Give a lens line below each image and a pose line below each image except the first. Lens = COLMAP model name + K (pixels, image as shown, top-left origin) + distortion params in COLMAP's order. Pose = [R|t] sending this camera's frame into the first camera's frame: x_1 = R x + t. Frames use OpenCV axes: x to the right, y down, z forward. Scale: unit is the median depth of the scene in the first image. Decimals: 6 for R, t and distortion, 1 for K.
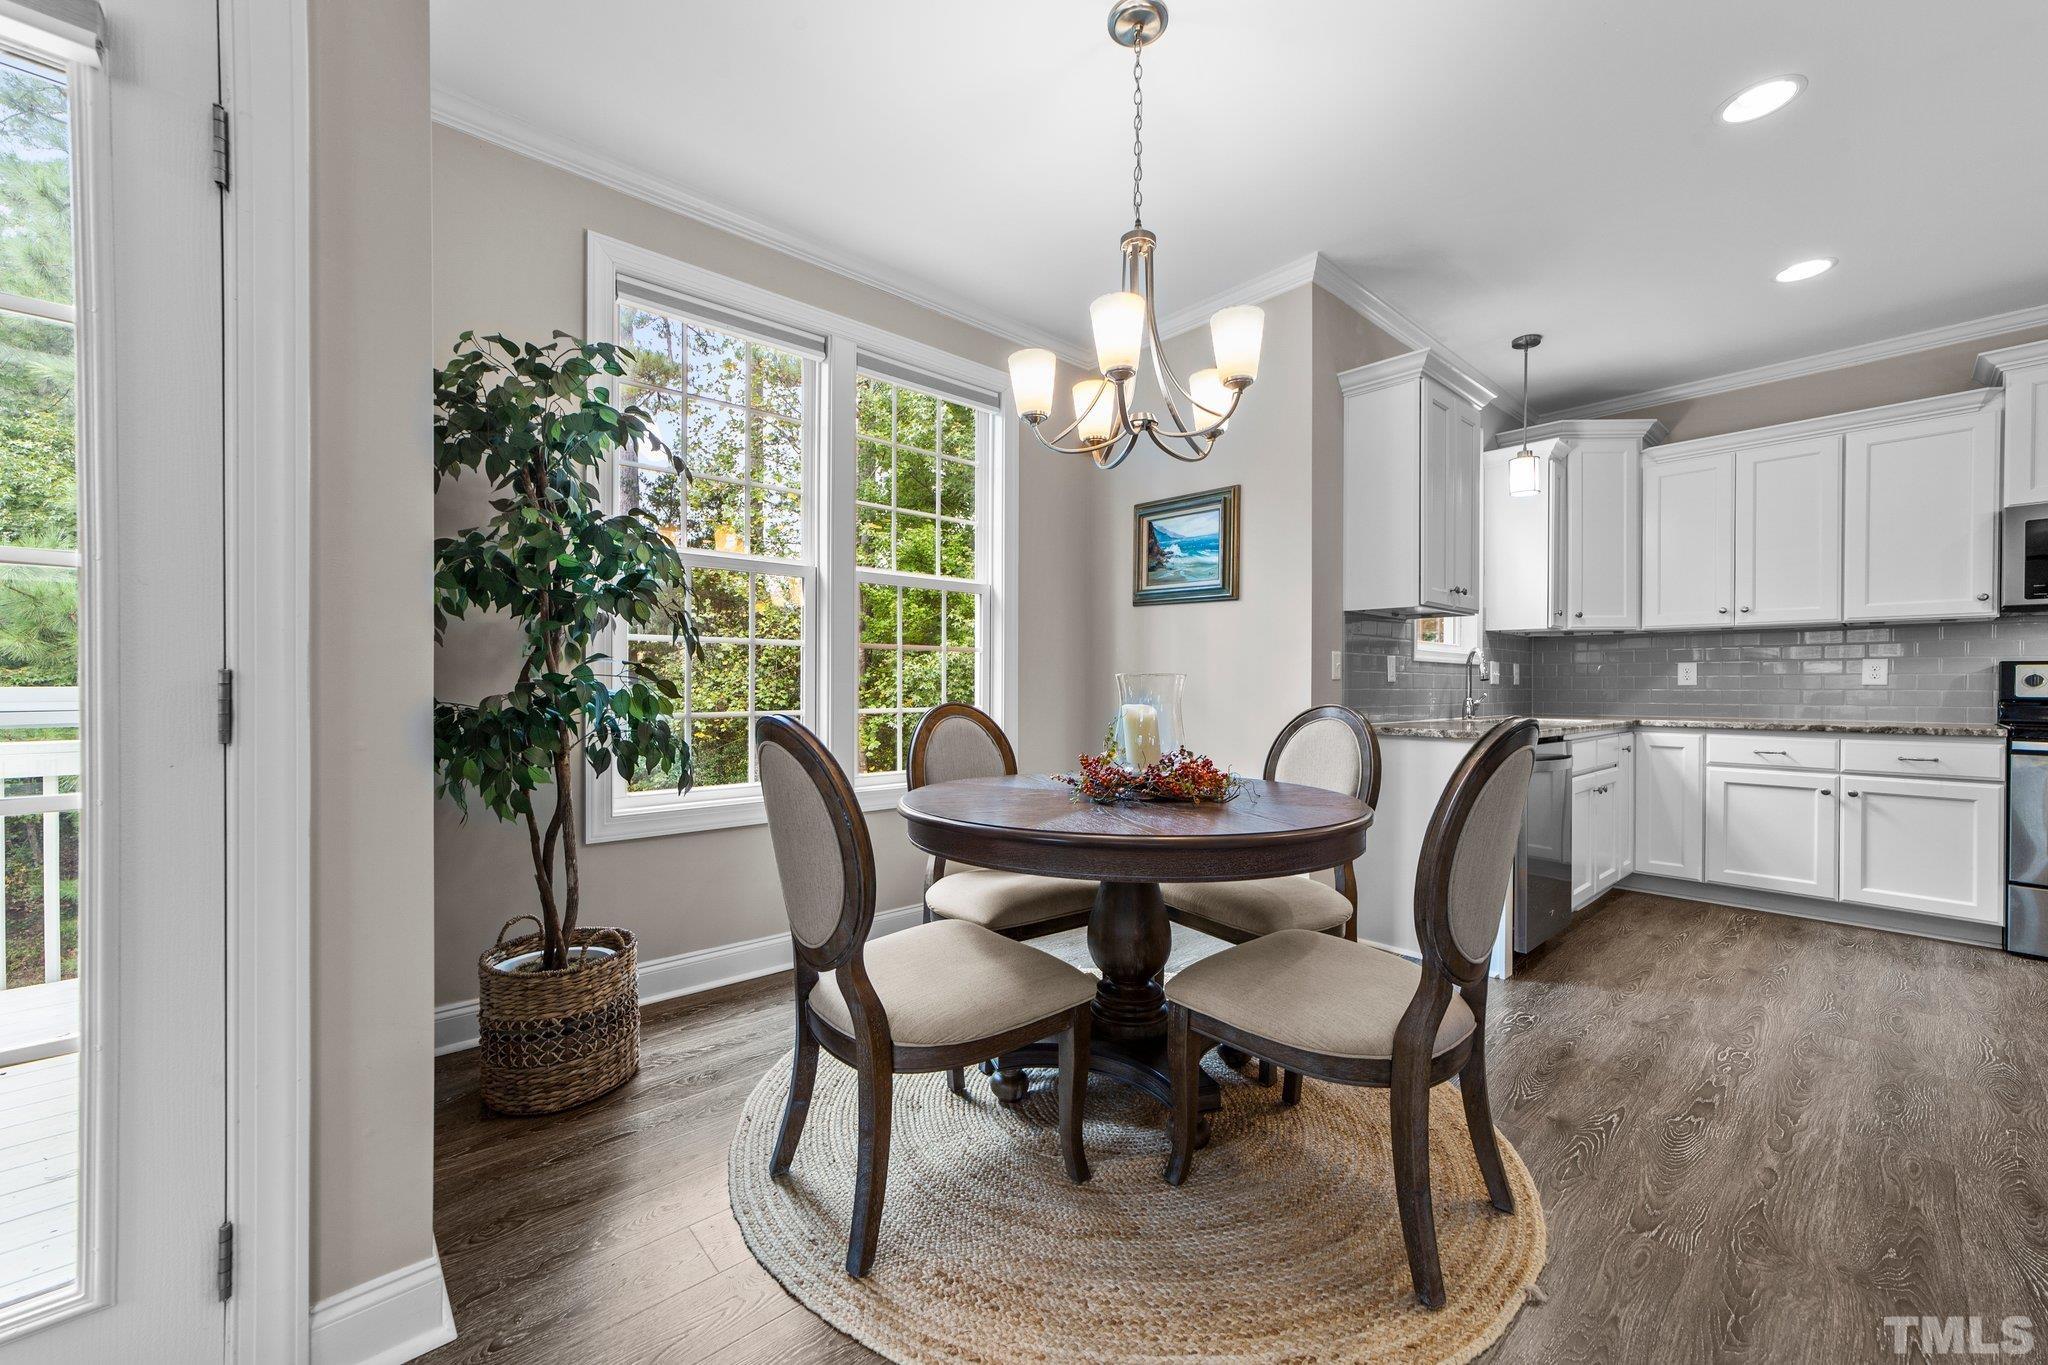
lens RADIAL K [[796.6, 0, 1032.1], [0, 796.6, 698.3], [0, 0, 1]] dist [-0.016022, 0.007791]
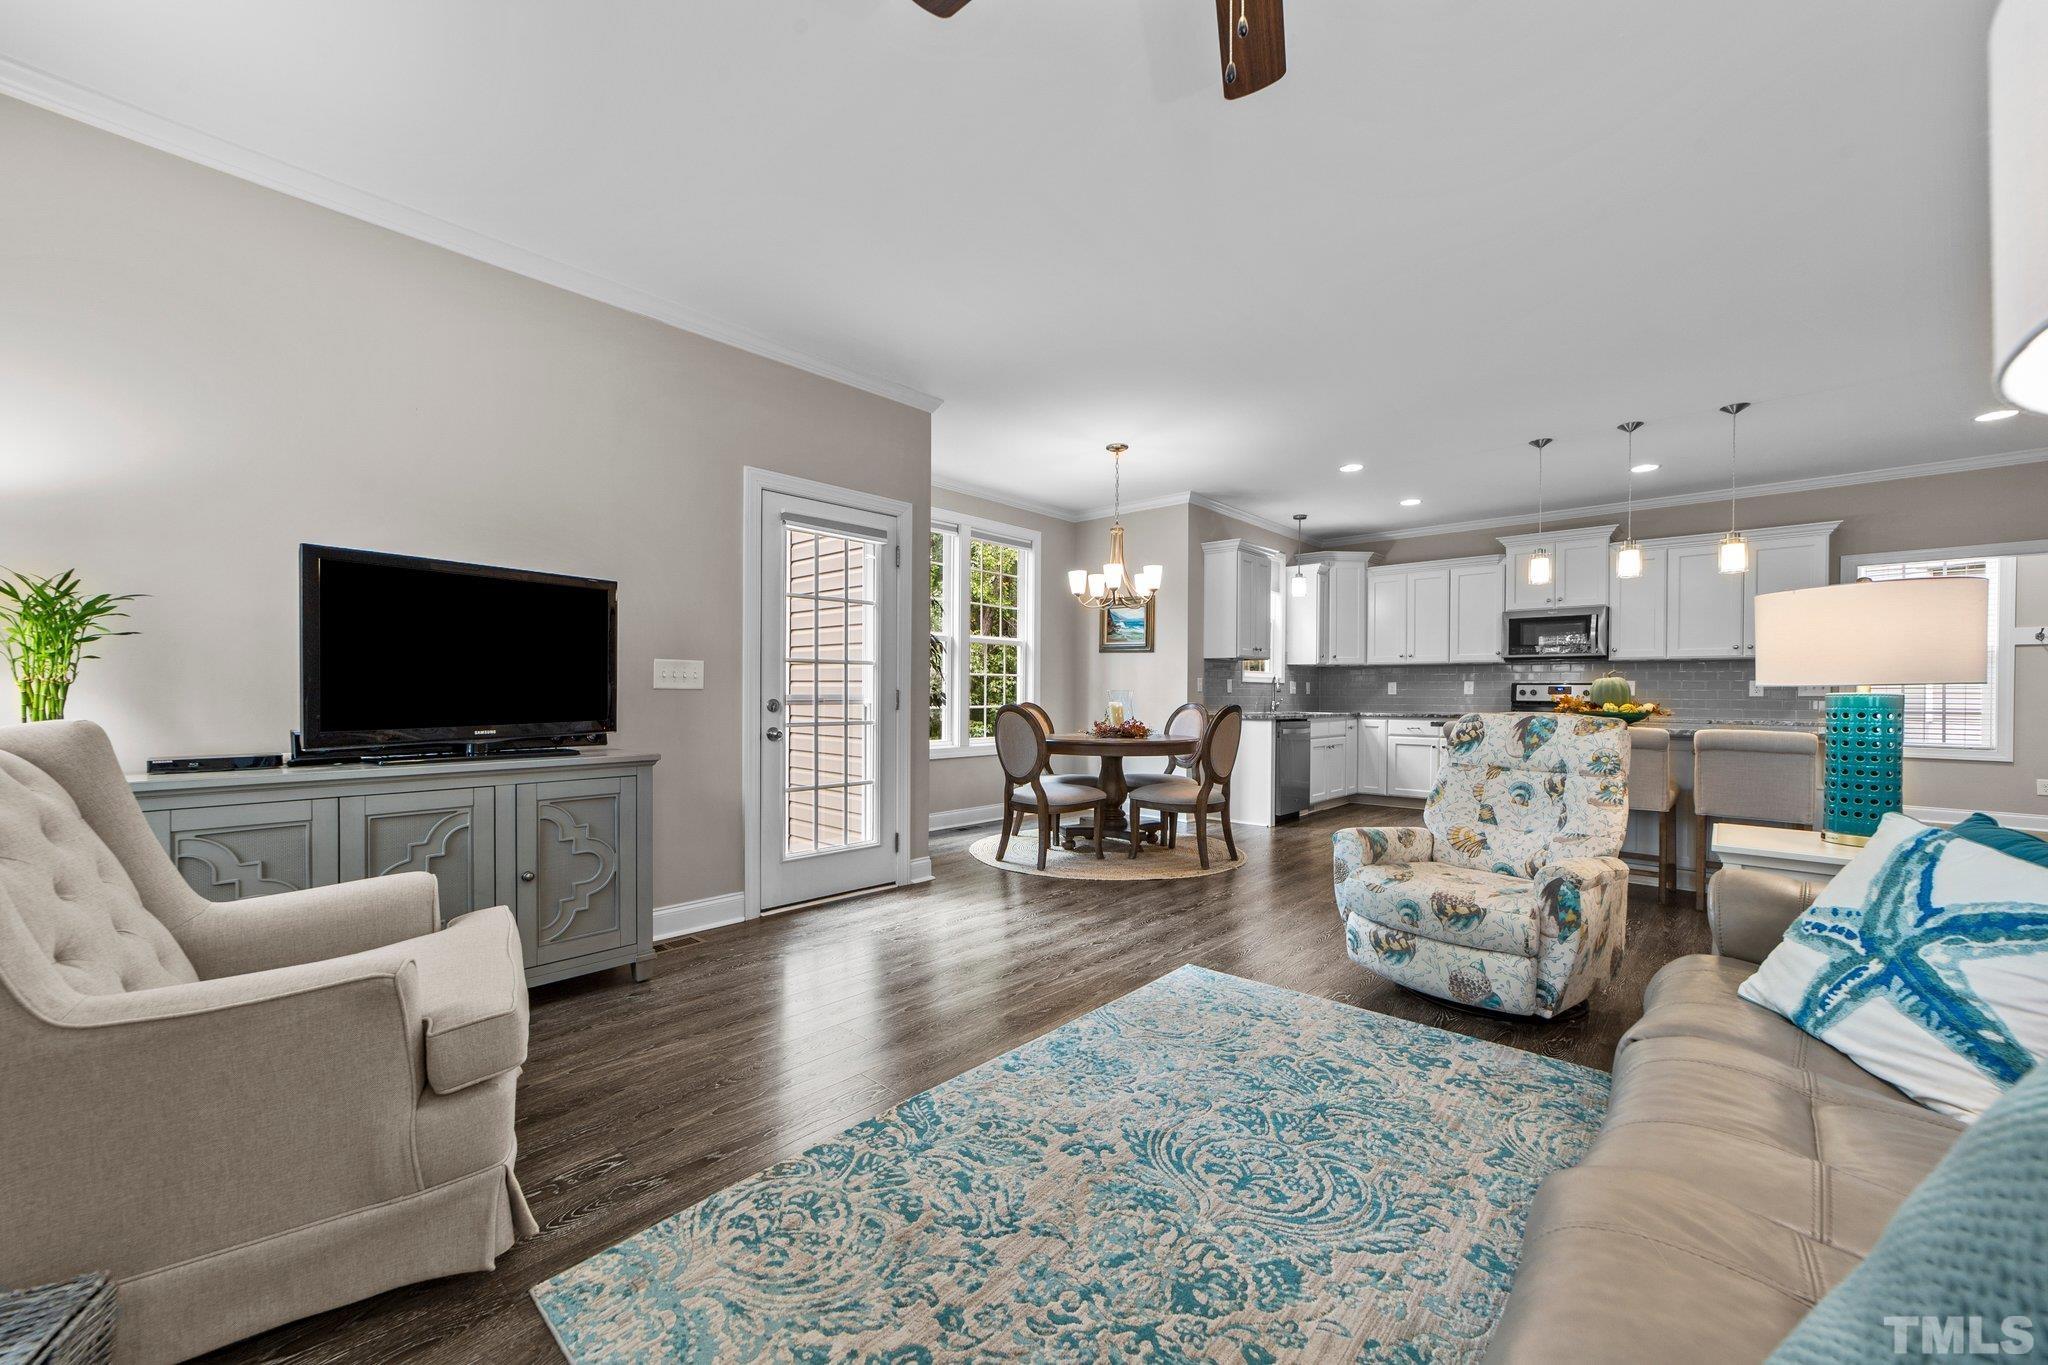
lens RADIAL K [[830.9, 0, 1032.5], [0, 830.9, 717.0], [0, 0, 1]] dist [-0.000638, 0.010133]
pose [[0.994285, -0.000908, 0.106753, -0.254194], [-0.000326, 0.999933, 0.011540, 0.016244], [-0.106756, -0.011509, 0.994219, -0.997639]]
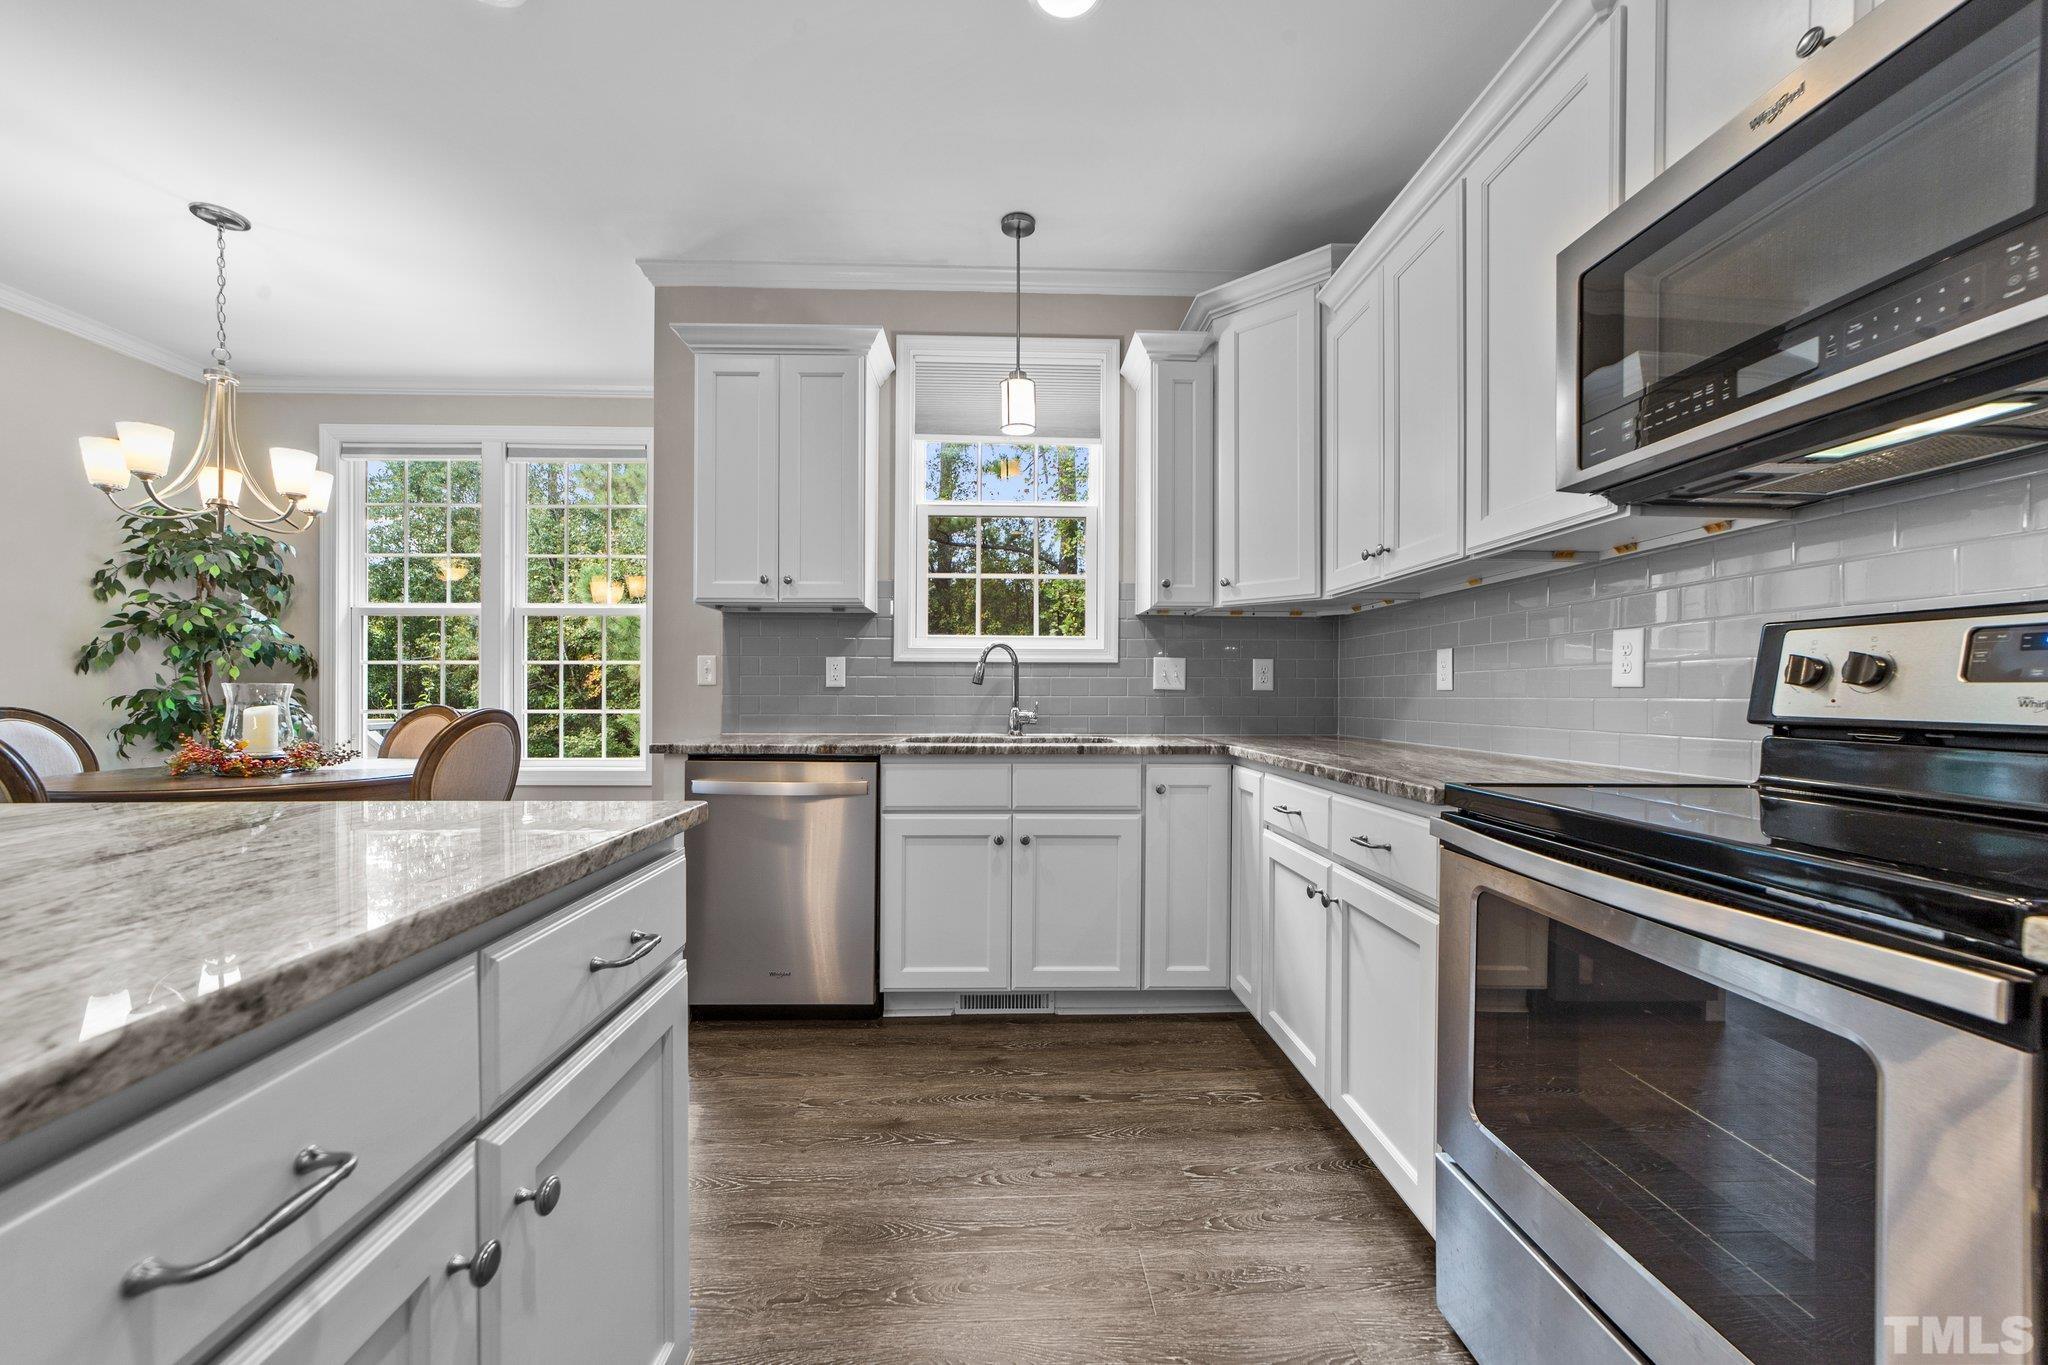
lens RADIAL K [[786.7, 0, 1021.2], [0, 786.7, 689.3], [0, 0, 1]] dist [-0.001693, -0.000013]
pose [[0.769002, -0.006138, -0.639217, 1.137749], [0.004796, 0.999981, -0.003832, -0.014036], [0.639229, -0.000119, 0.769017, 0.454736]]
